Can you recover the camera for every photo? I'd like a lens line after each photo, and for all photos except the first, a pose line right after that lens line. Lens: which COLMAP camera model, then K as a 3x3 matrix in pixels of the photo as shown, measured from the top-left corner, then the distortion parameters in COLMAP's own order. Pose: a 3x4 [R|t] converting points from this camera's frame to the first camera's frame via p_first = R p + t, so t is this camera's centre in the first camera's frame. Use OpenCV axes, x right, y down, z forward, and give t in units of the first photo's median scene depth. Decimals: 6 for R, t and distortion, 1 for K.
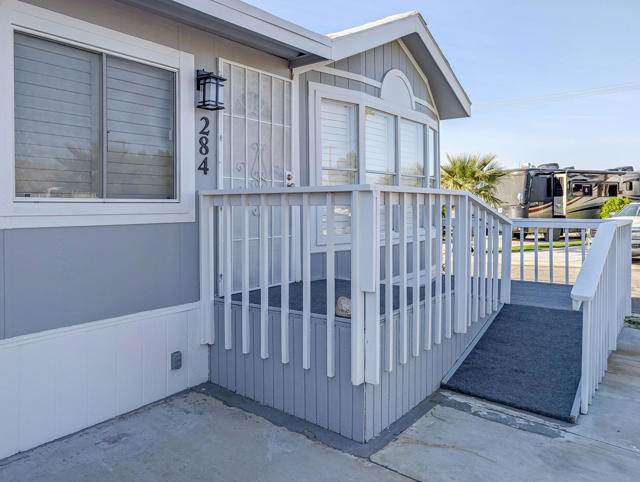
lens RADIAL K [[477.4, 0, 320.7], [0, 477.4, 209.3], [0, 0, 1]] dist [-0.003396, 0.000698]
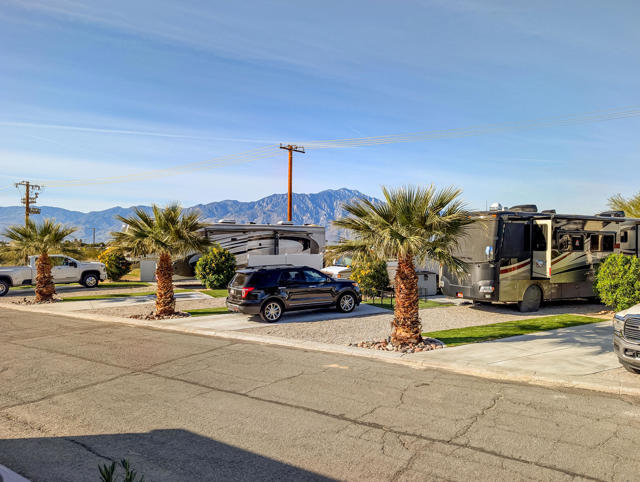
lens RADIAL K [[477.2, 0, 320.0], [0, 477.2, 241.0], [0, 0, 1]] dist [-0.004284, -0.002747]
pose [[0.995536, 0.014588, 0.093254, 0.132274], [-0.013819, 0.999865, -0.008885, -0.040051], [-0.093371, 0.007557, 0.995603, 0.407746]]
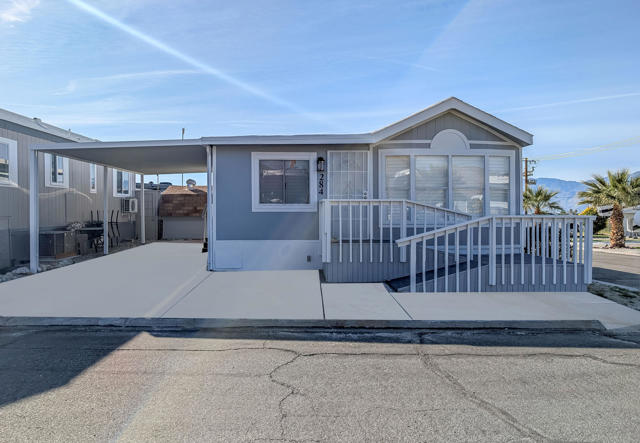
lens RADIAL K [[502.3, 0, 320.0], [0, 502.3, 221.5], [0, 0, 1]] dist [0.002506, 0.004531]
pose [[0.662996, 0.016752, -0.748435, 0.429151], [-0.004324, 0.999819, 0.018549, 0.006238], [0.748610, -0.009062, 0.662949, -0.207574]]
